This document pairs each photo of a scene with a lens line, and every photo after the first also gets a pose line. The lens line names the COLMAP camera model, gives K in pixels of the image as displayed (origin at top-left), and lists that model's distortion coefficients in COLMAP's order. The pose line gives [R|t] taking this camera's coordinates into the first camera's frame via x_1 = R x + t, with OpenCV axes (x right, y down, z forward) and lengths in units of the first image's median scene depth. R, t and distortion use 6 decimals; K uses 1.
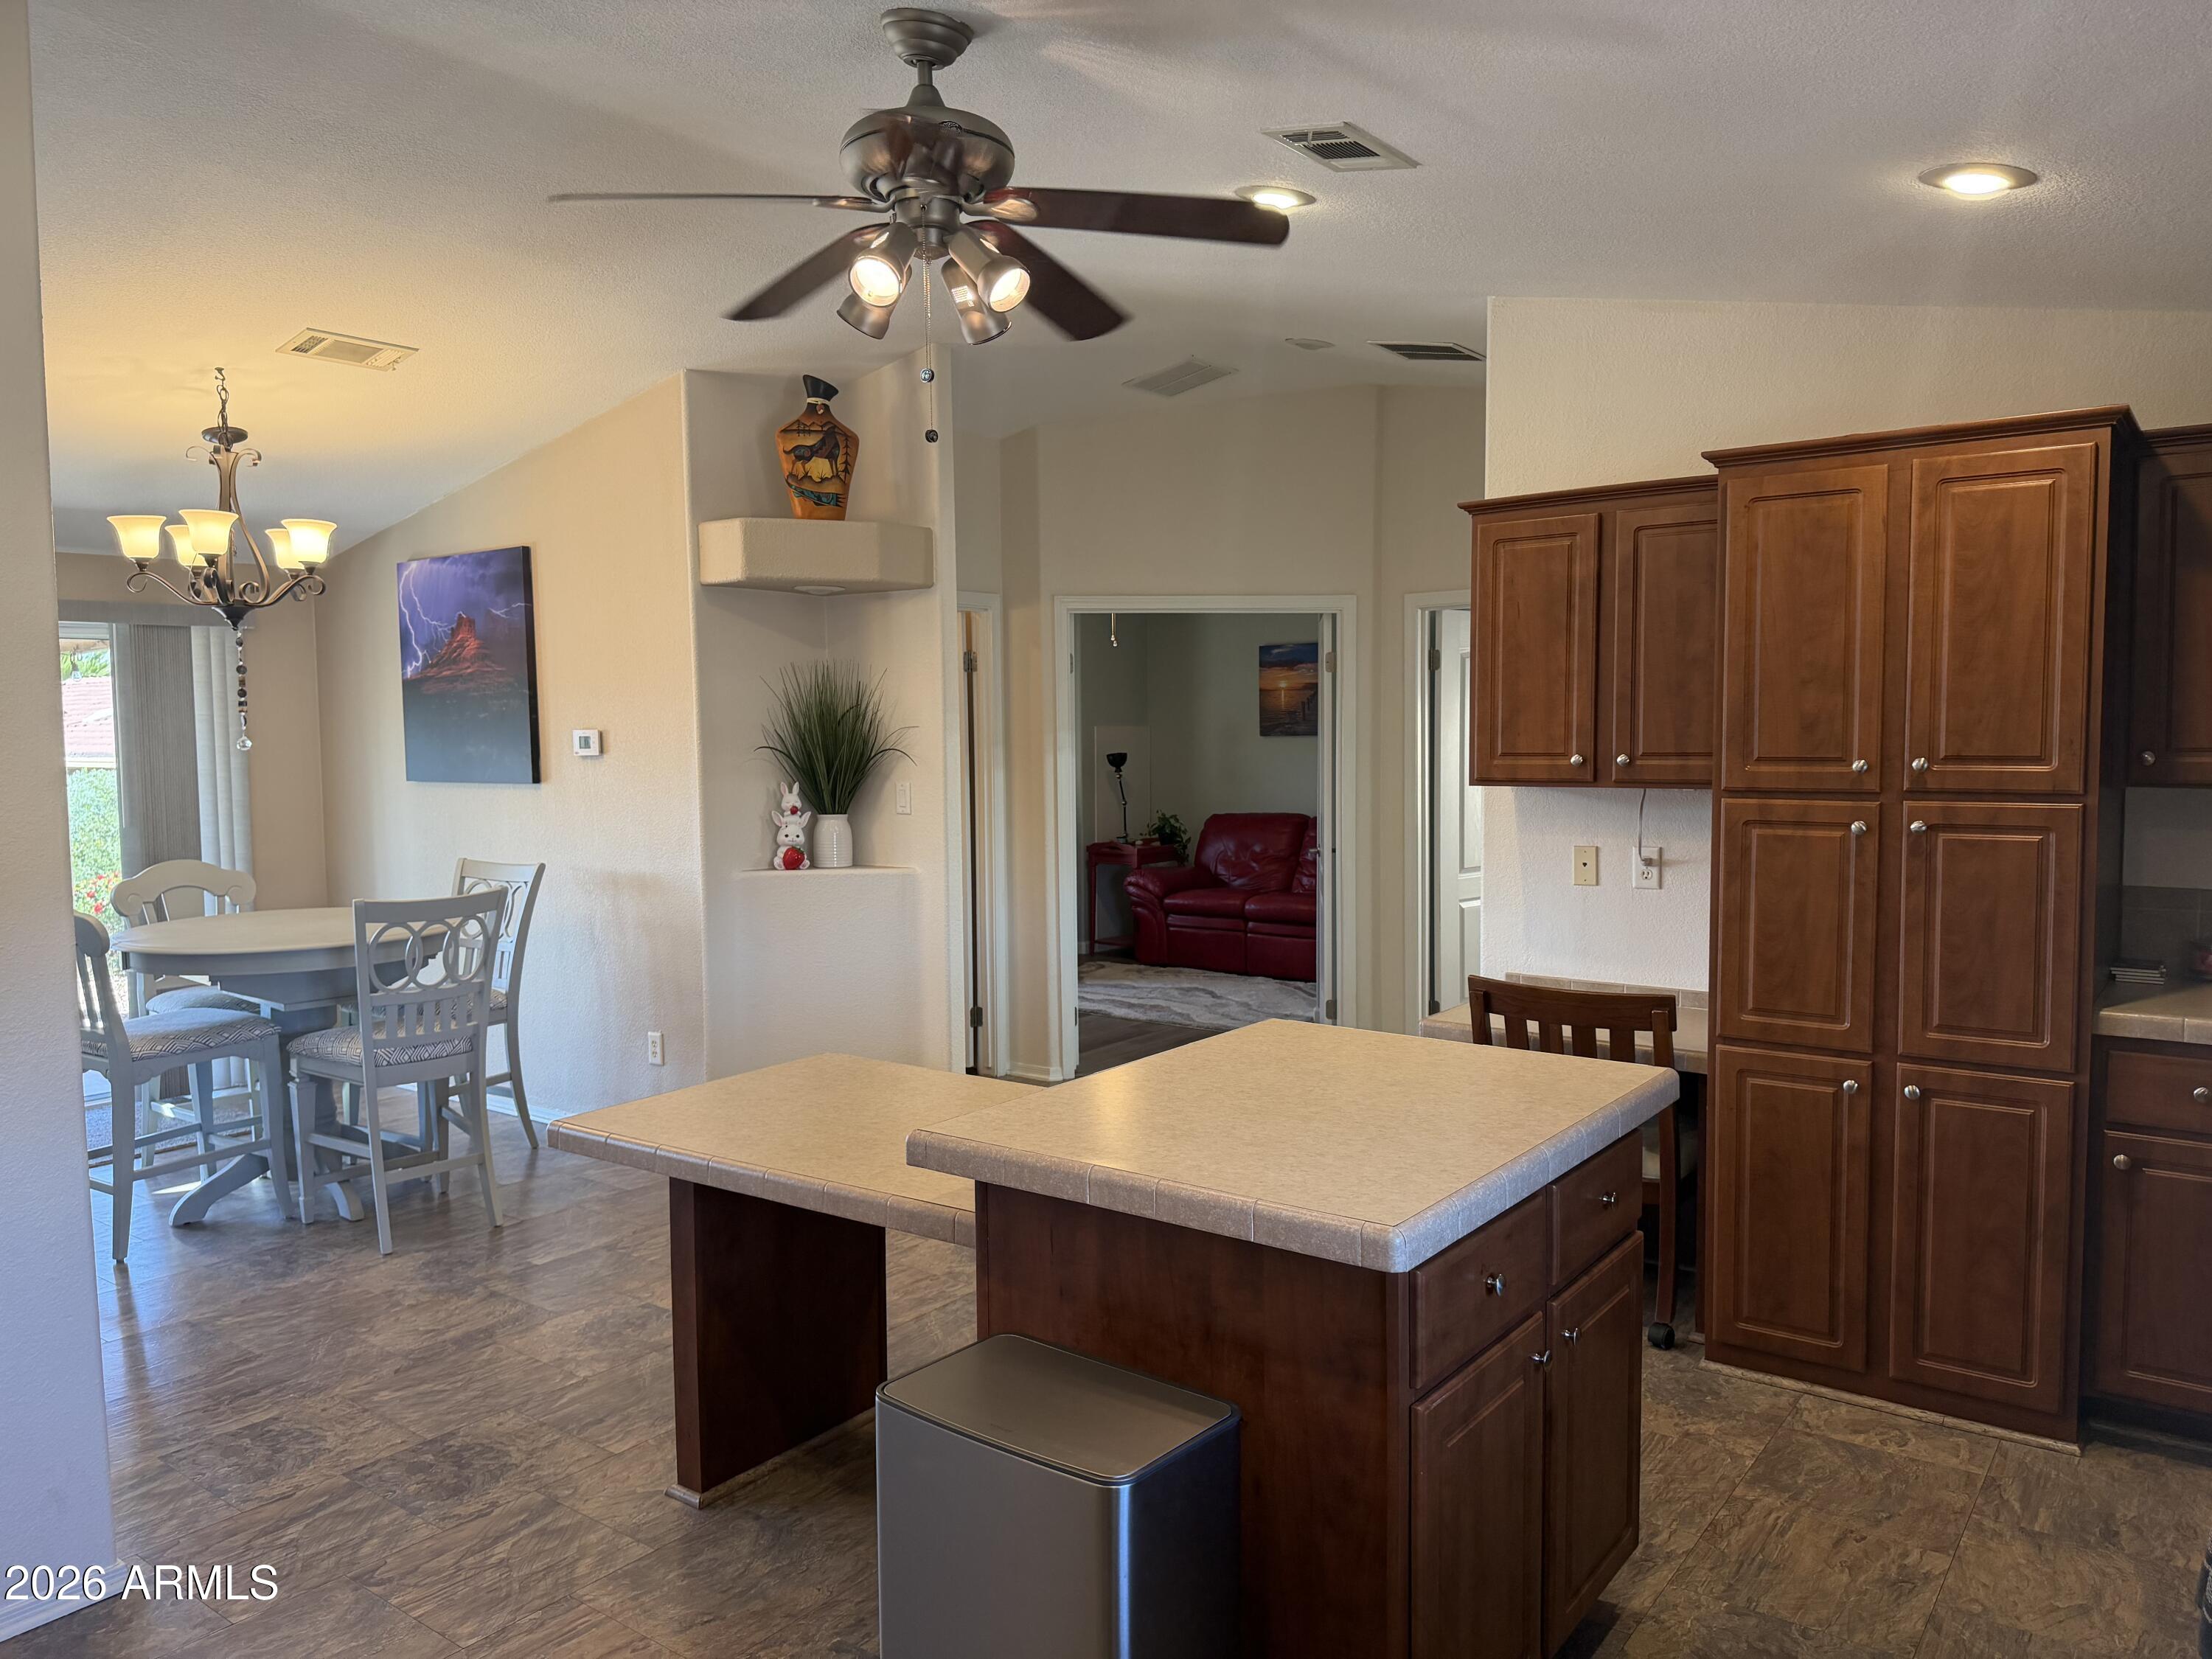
lens RADIAL K [[1541.2, 0, 1106.0], [0, 1541.2, 829.5], [0, 0, 1]] dist [0.164803, -0.283675]
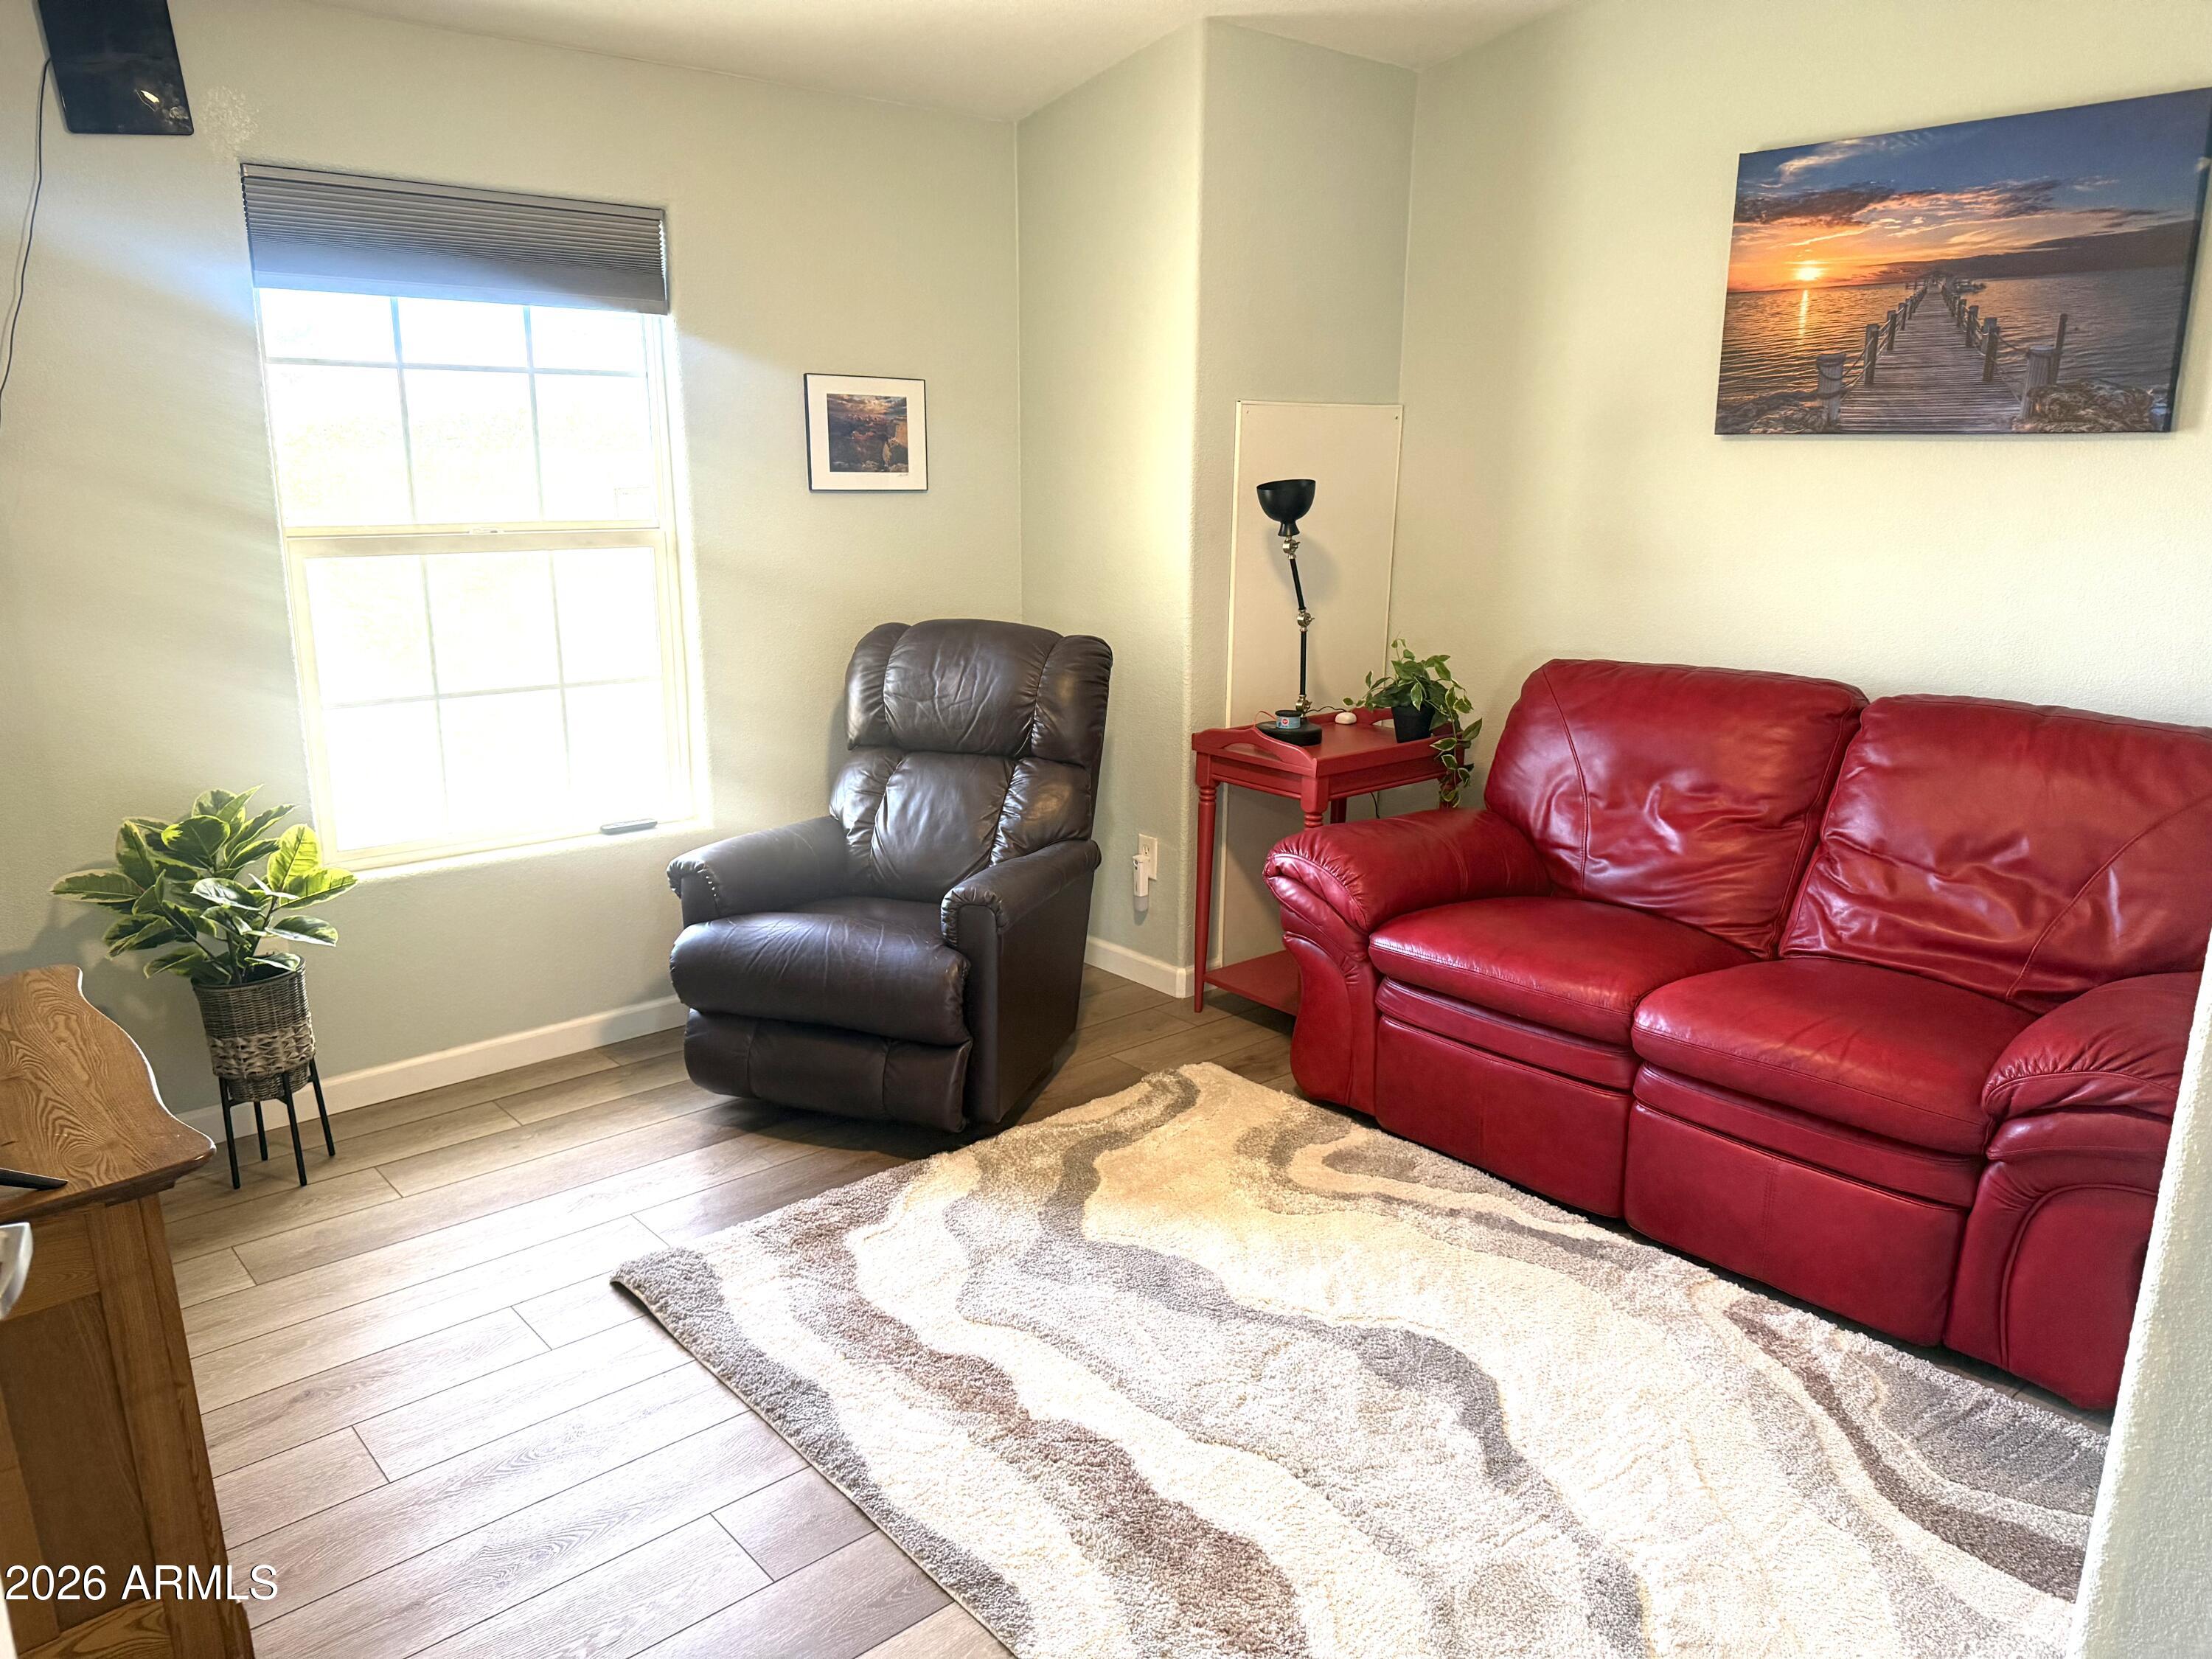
lens RADIAL K [[1541.2, 0, 1106.0], [0, 1541.2, 829.5], [0, 0, 1]] dist [0.164803, -0.283675]
pose [[0.977574, 0.065804, -0.200047, 0.046056], [-0.028620, 0.982627, 0.183369, -0.036688], [0.208638, -0.173532, 0.962474, 0.660517]]
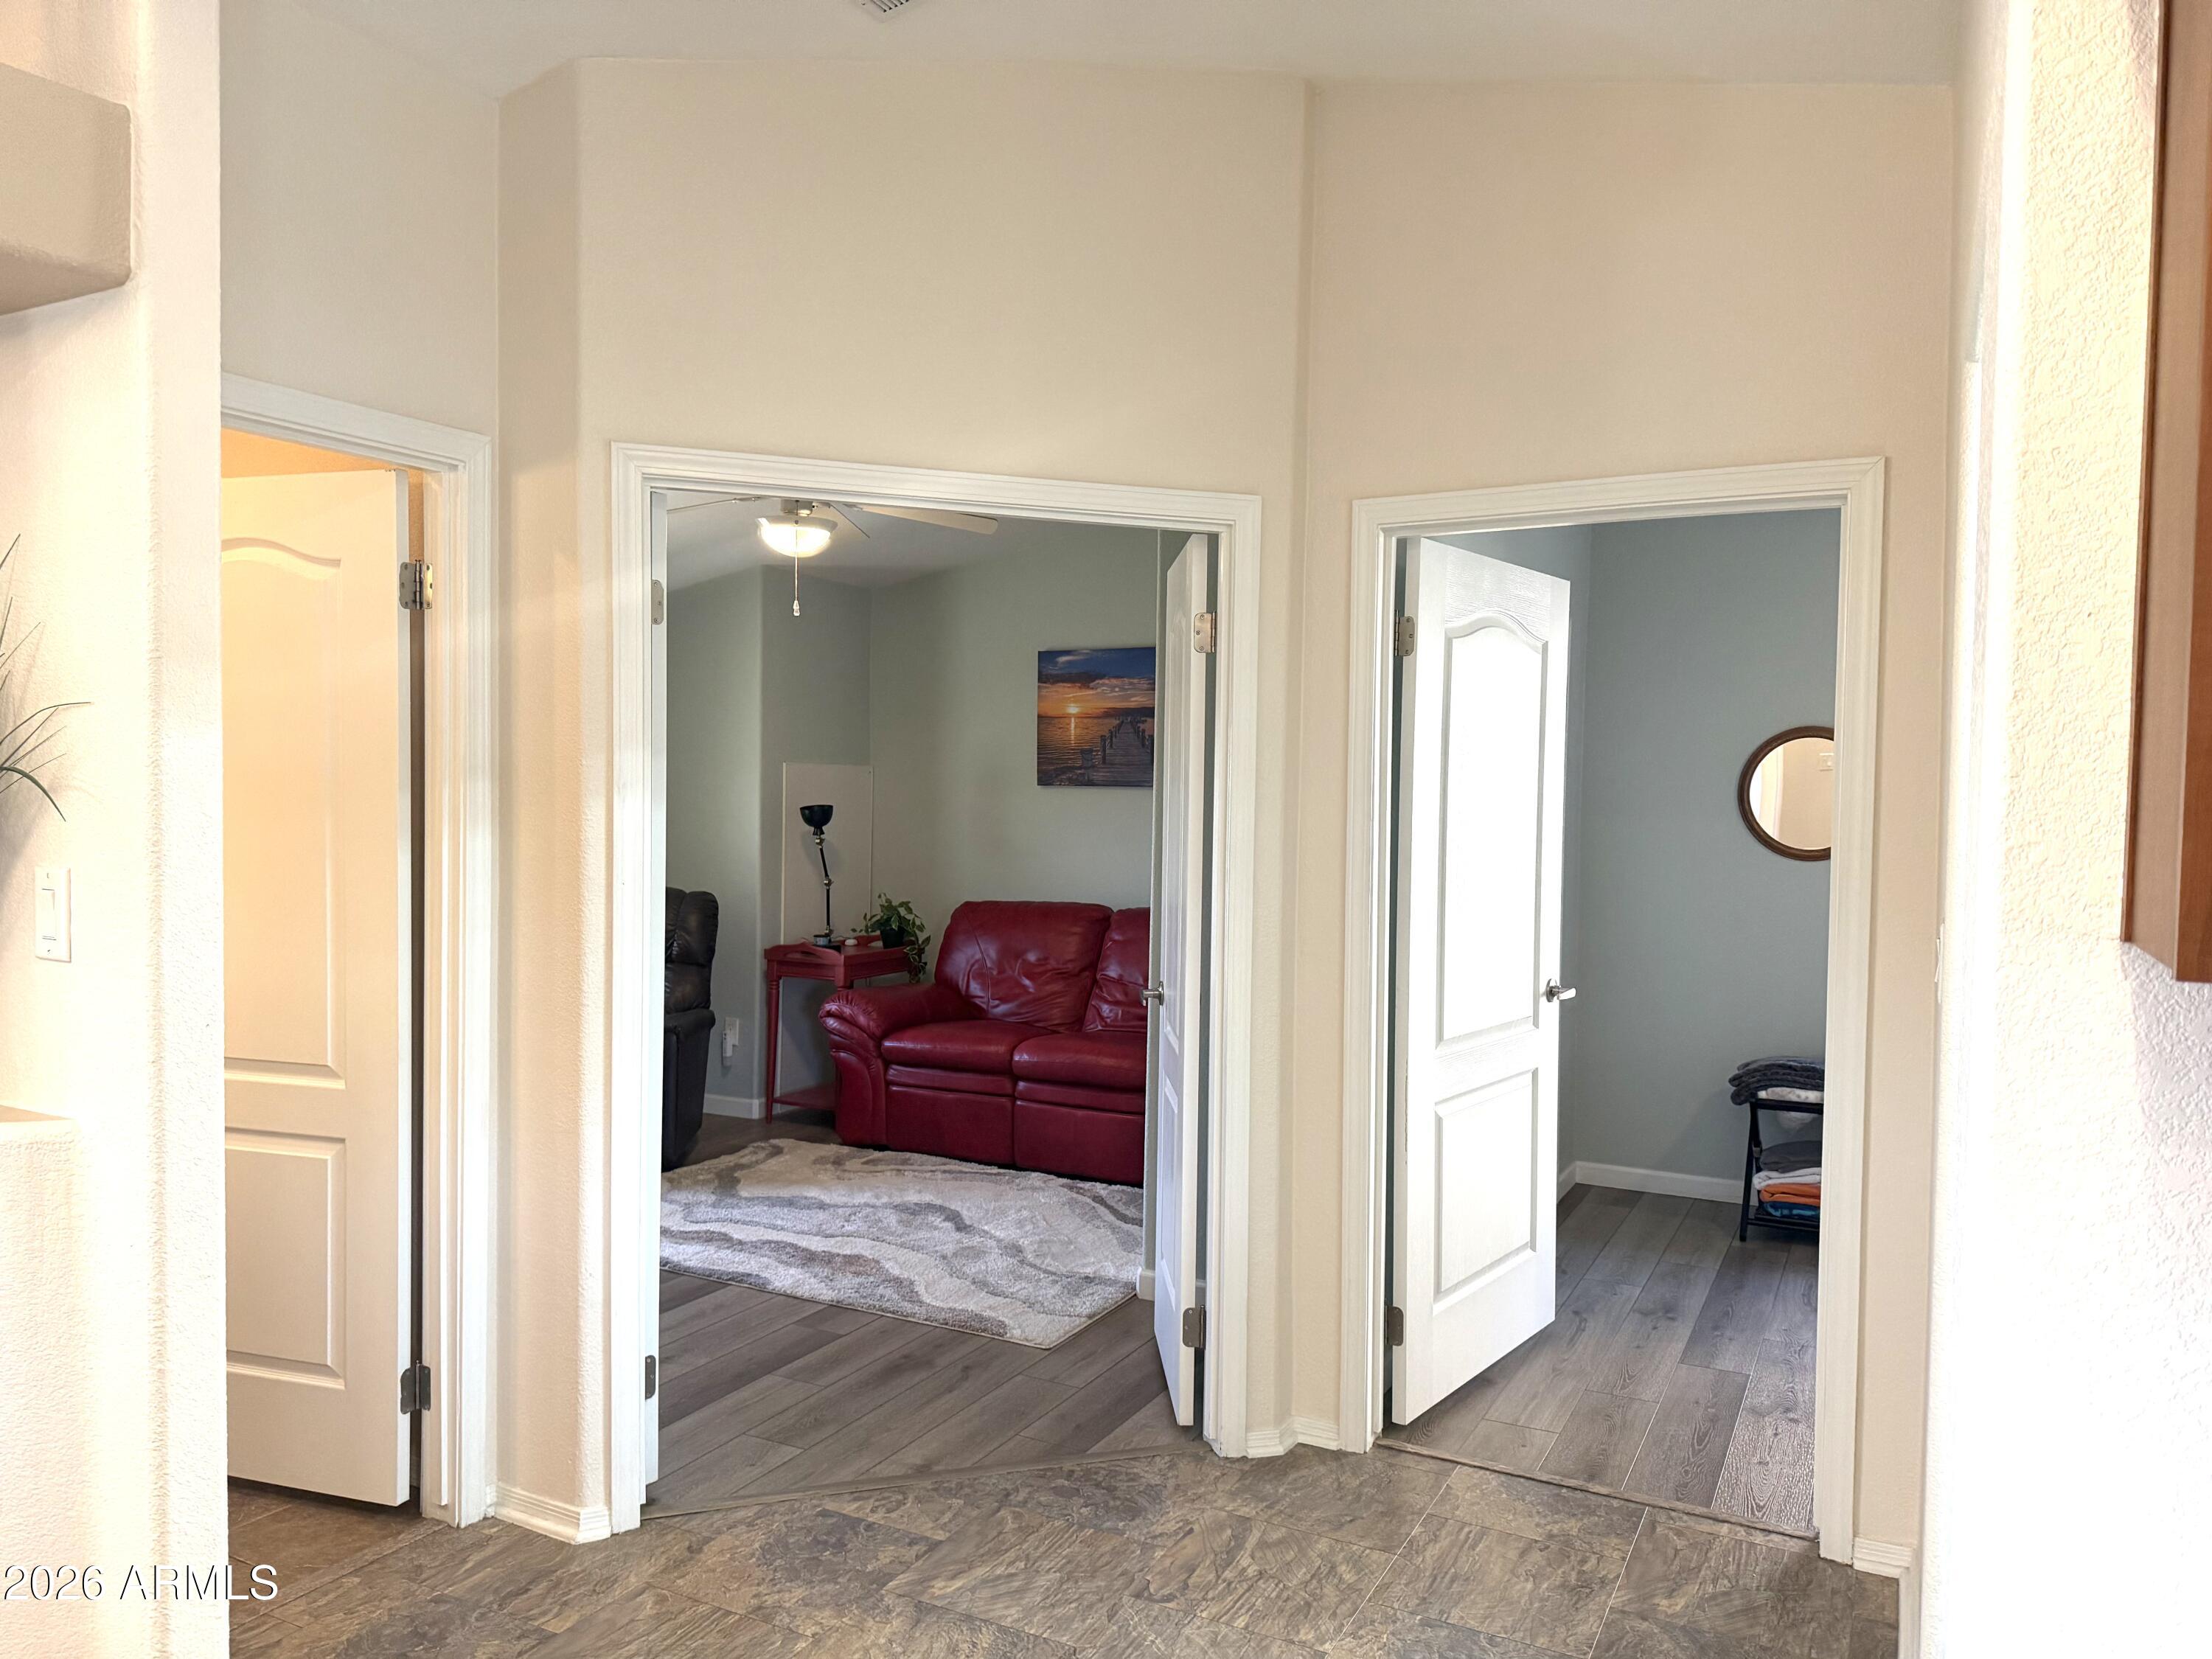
lens RADIAL K [[1541.2, 0, 1106.0], [0, 1541.2, 829.5], [0, 0, 1]] dist [0.164803, -0.283675]
pose [[0.987010, 0.021546, 0.159207, 0.024581], [-0.015500, 0.999114, -0.039124, -0.016744], [-0.159909, 0.036148, 0.986470, 0.359541]]
